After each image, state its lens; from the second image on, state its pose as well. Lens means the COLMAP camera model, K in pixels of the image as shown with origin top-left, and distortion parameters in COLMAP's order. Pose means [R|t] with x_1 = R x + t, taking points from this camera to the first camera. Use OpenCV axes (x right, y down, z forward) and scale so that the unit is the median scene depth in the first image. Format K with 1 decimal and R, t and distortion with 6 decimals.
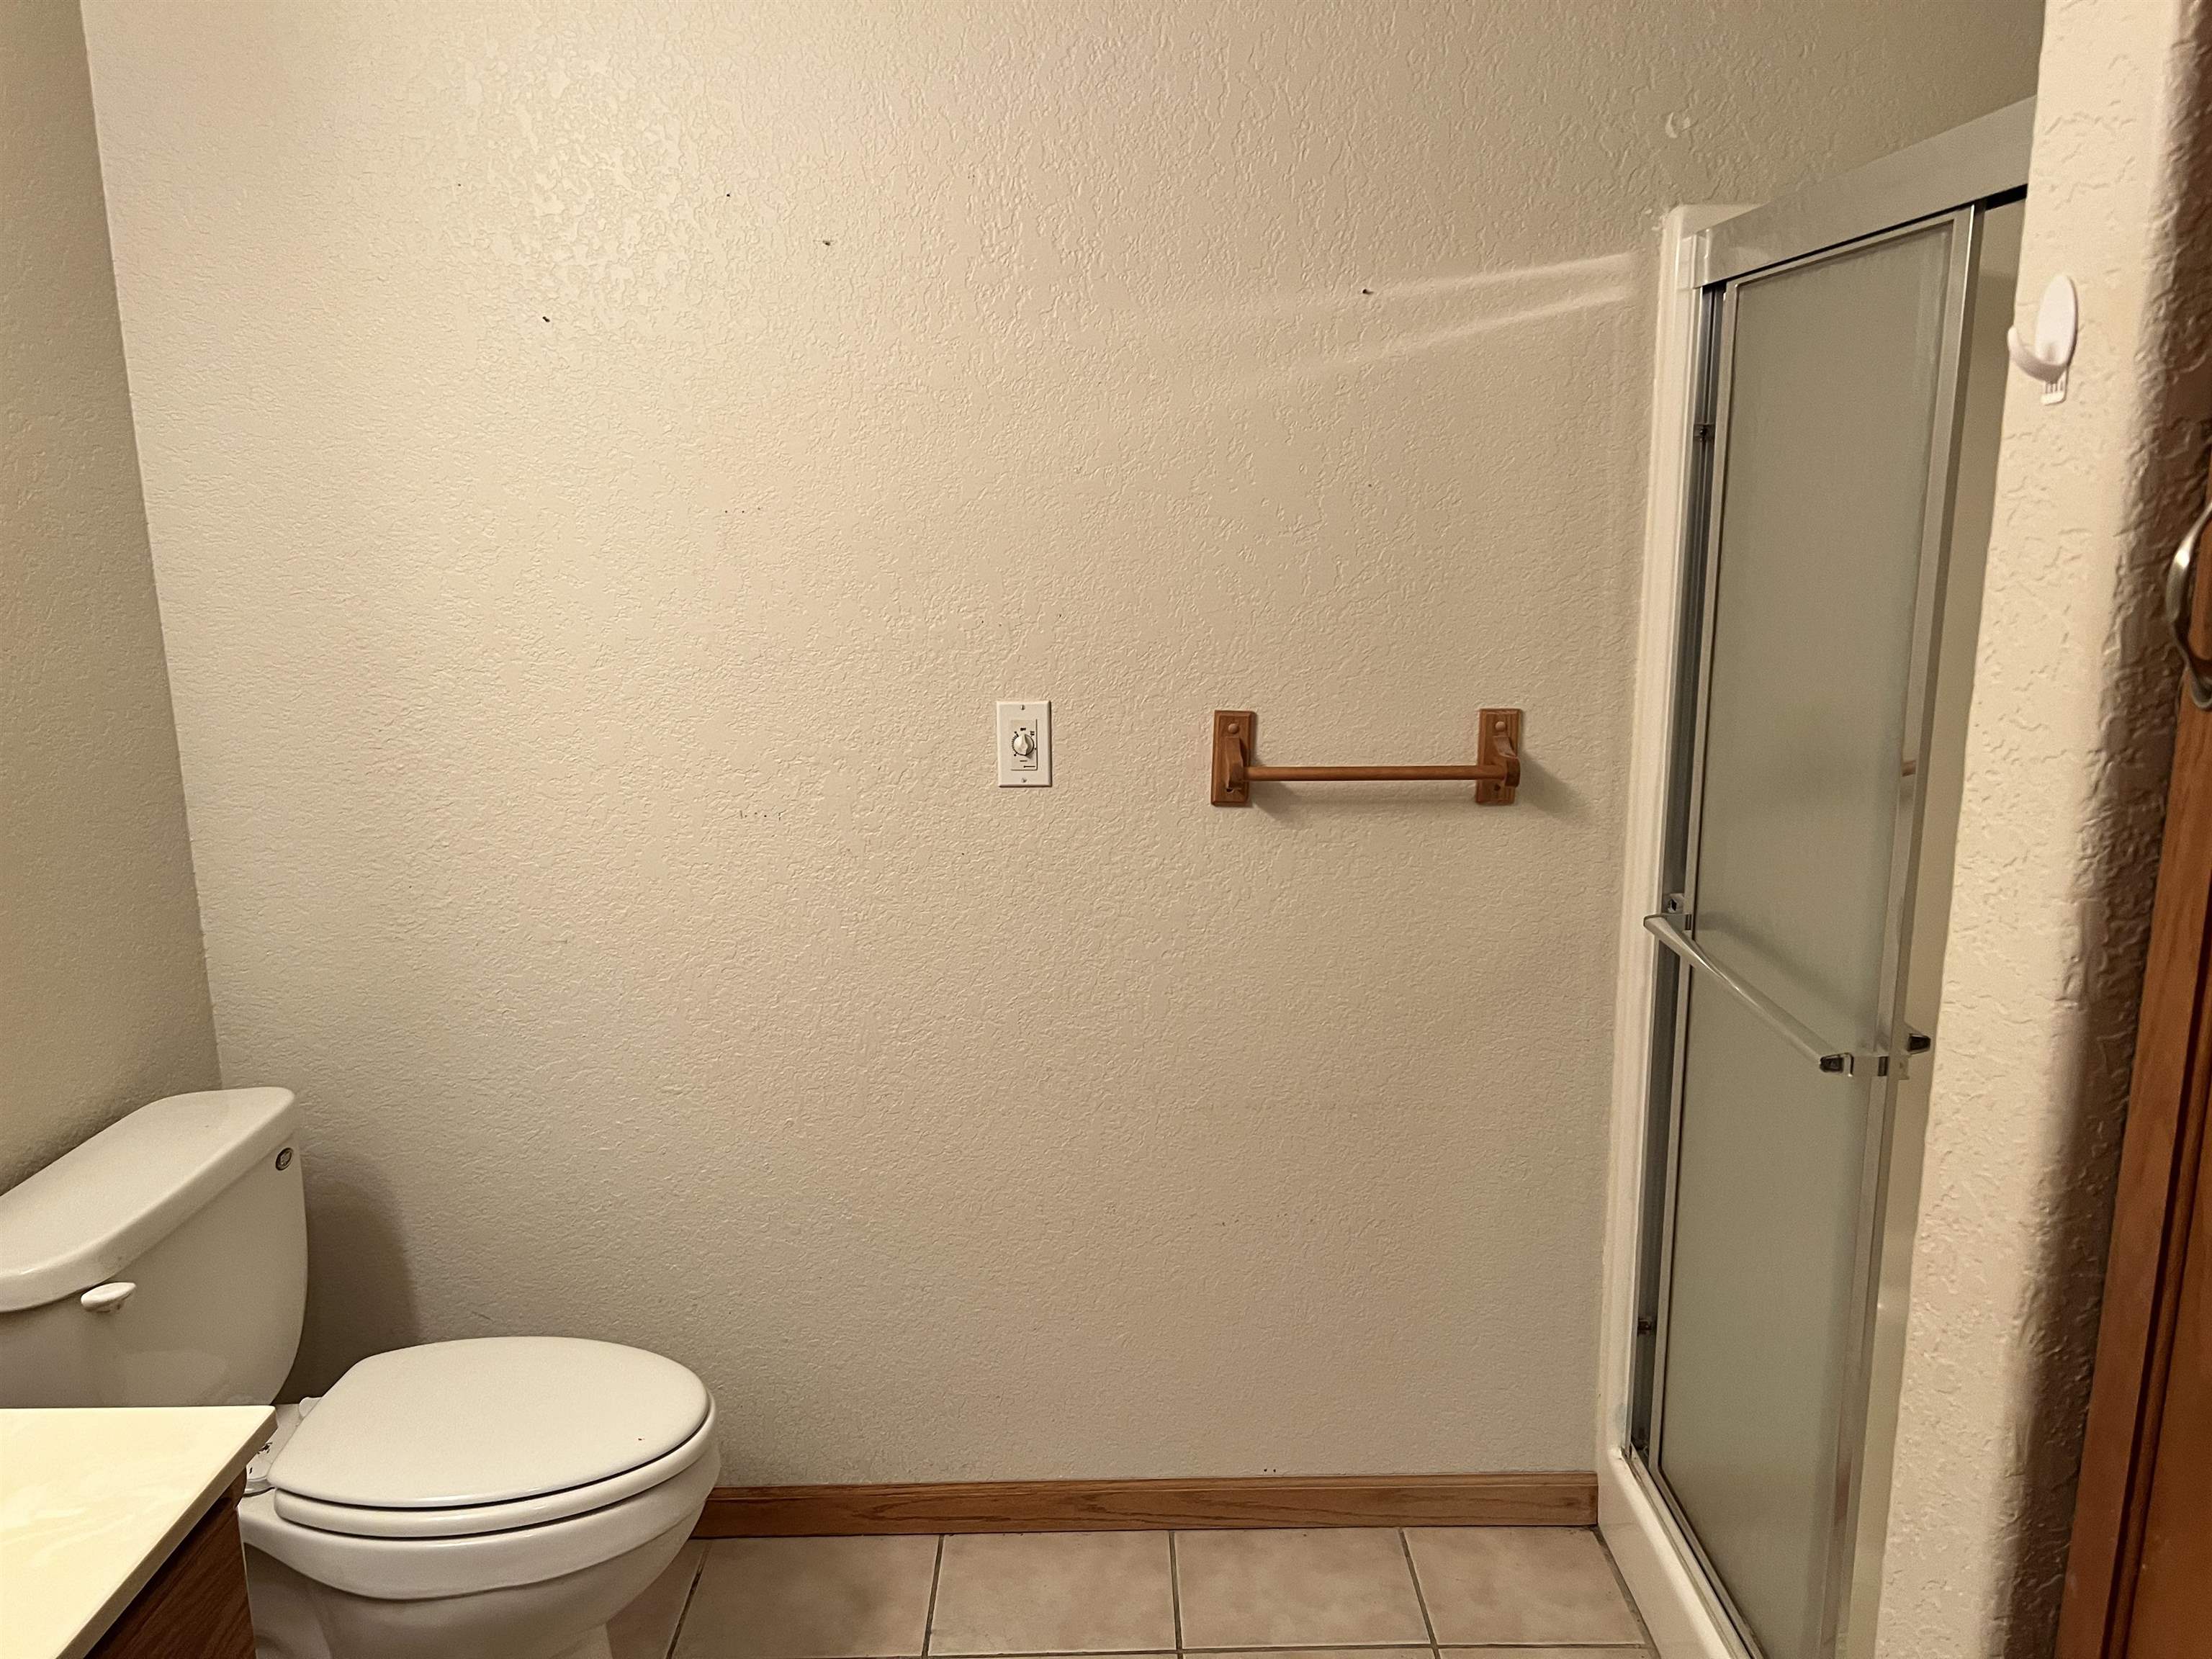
lens RADIAL K [[1685.8, 0, 1099.2], [0, 1685.8, 832.9], [0, 0, 1]] dist [0.059116, -0.004083]
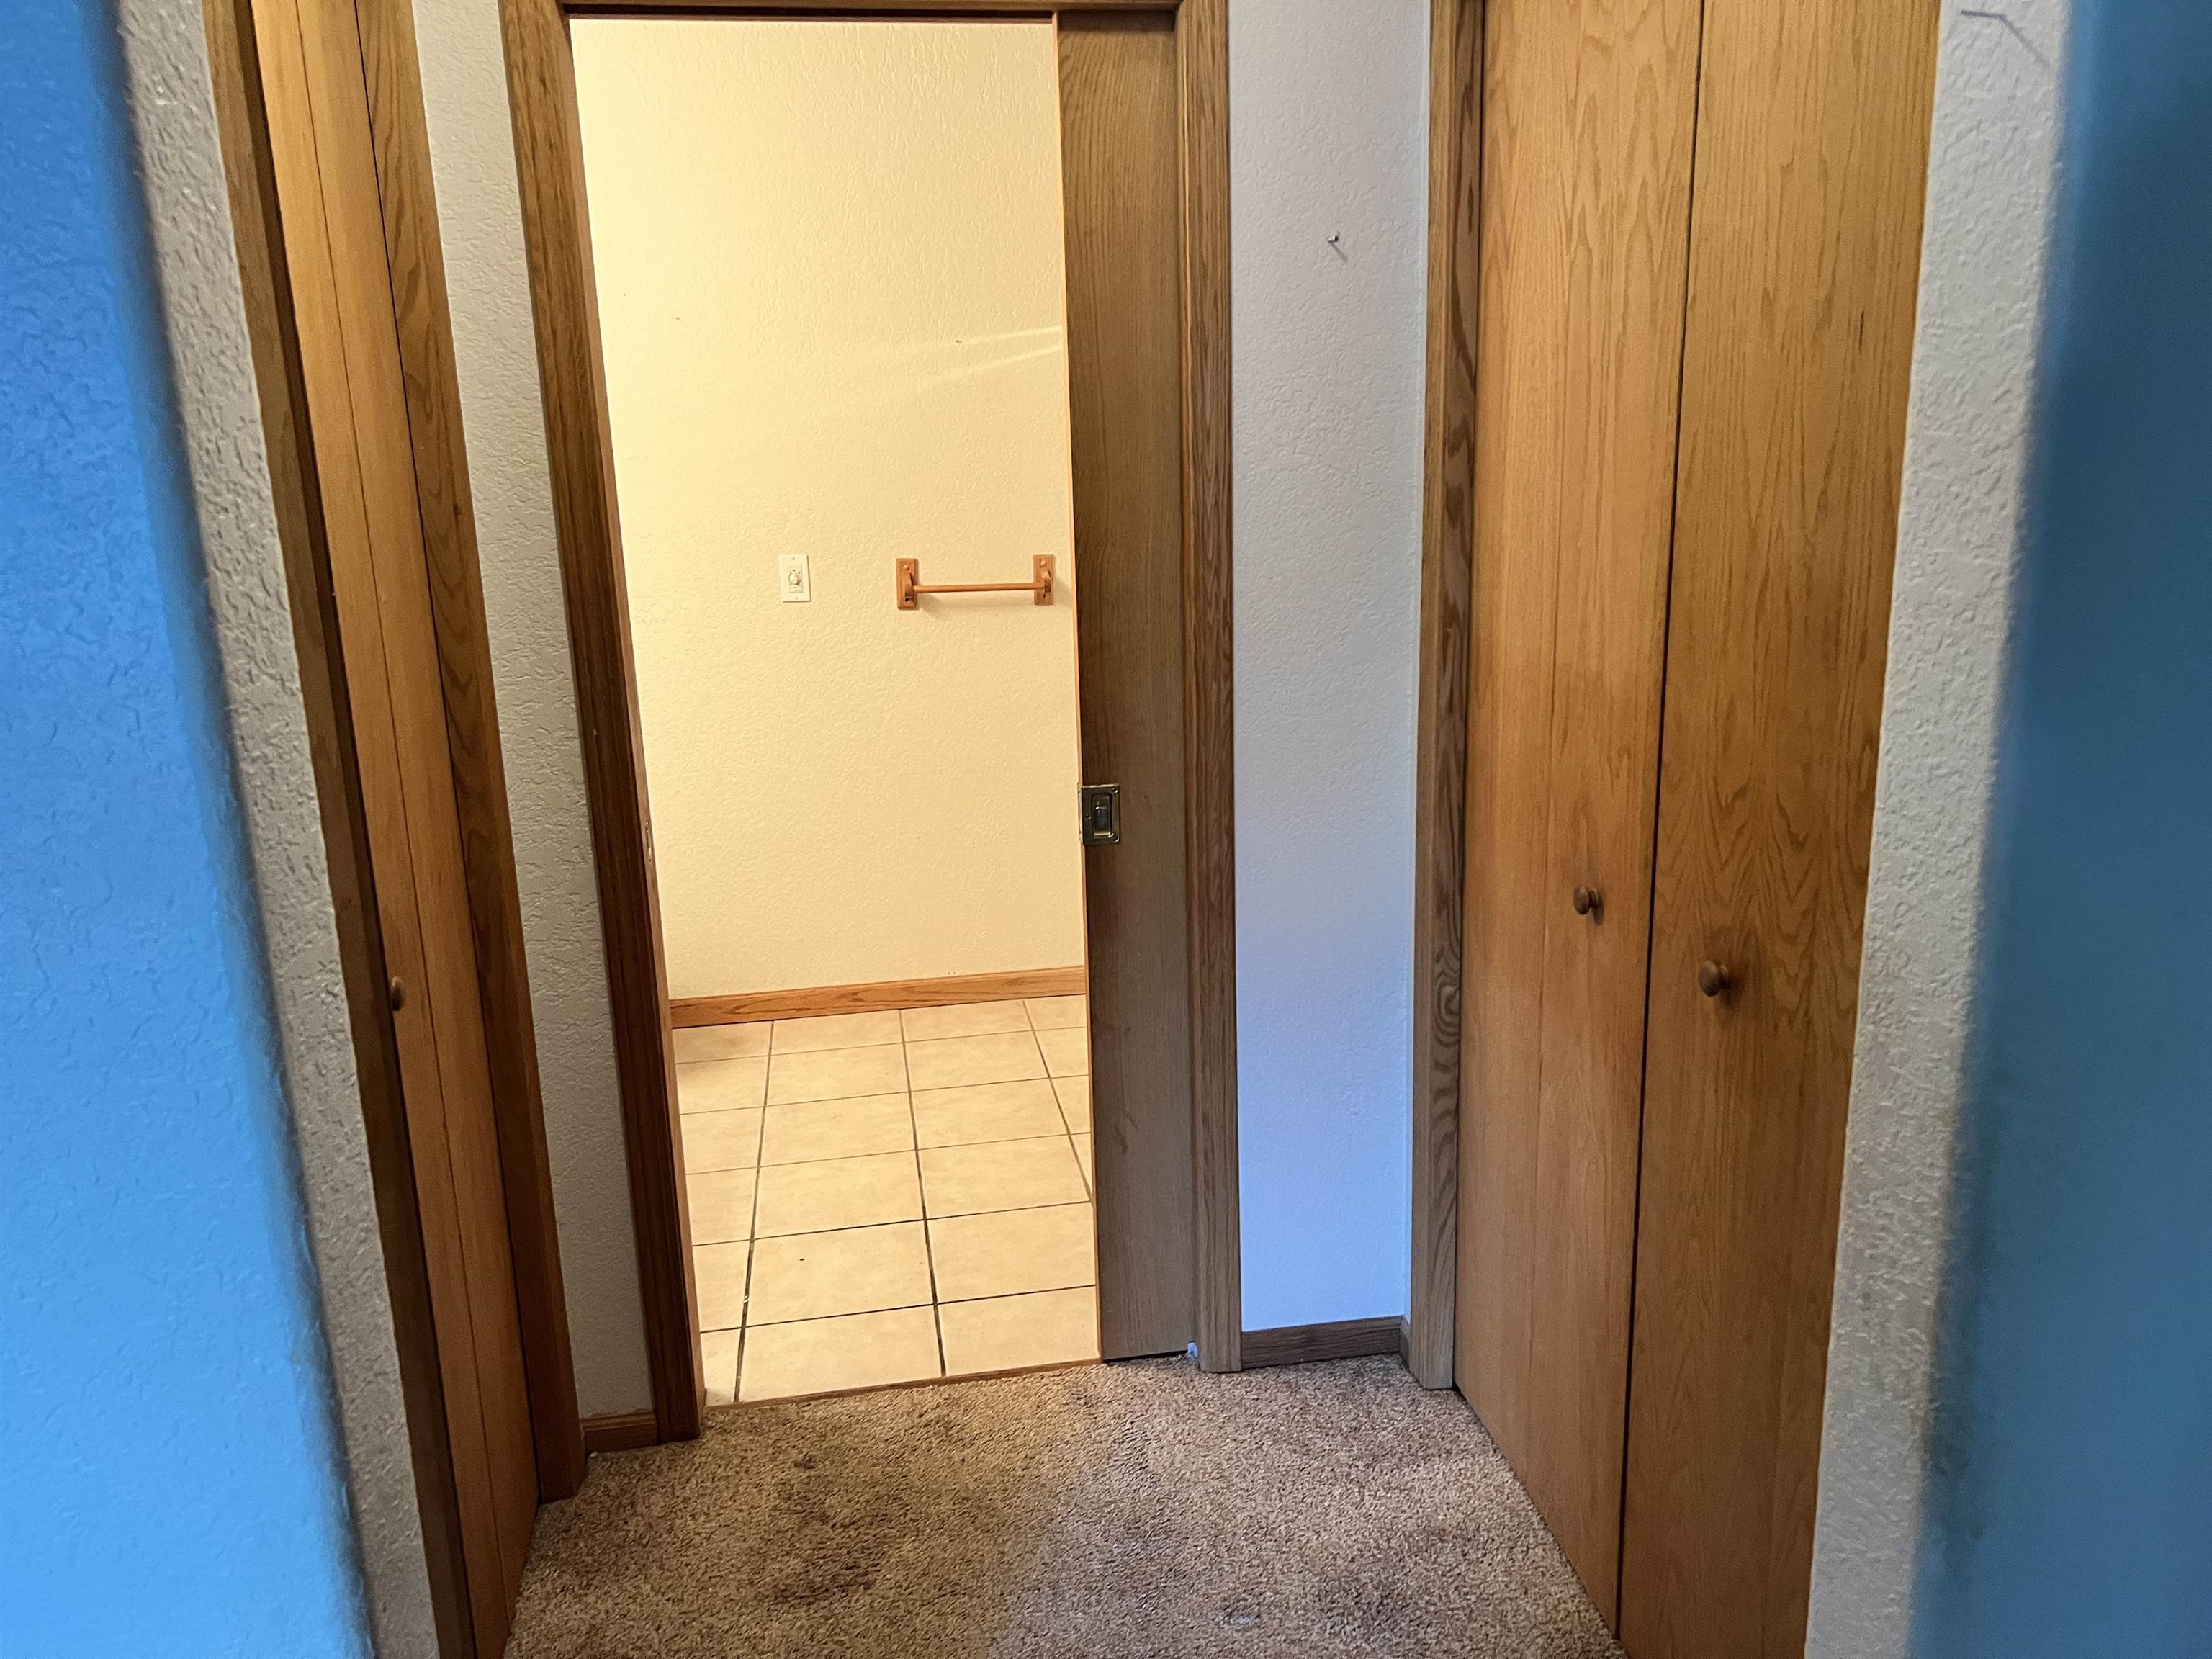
lens RADIAL K [[1685.8, 0, 1117.2], [0, 1685.8, 834.1], [0, 0, 1]] dist [0.059116, -0.004083]
pose [[0.986391, -0.054108, 0.155258, 0.001690], [0.048867, 0.998106, 0.037377, 0.180480], [-0.156986, -0.029281, 0.987167, -0.944344]]
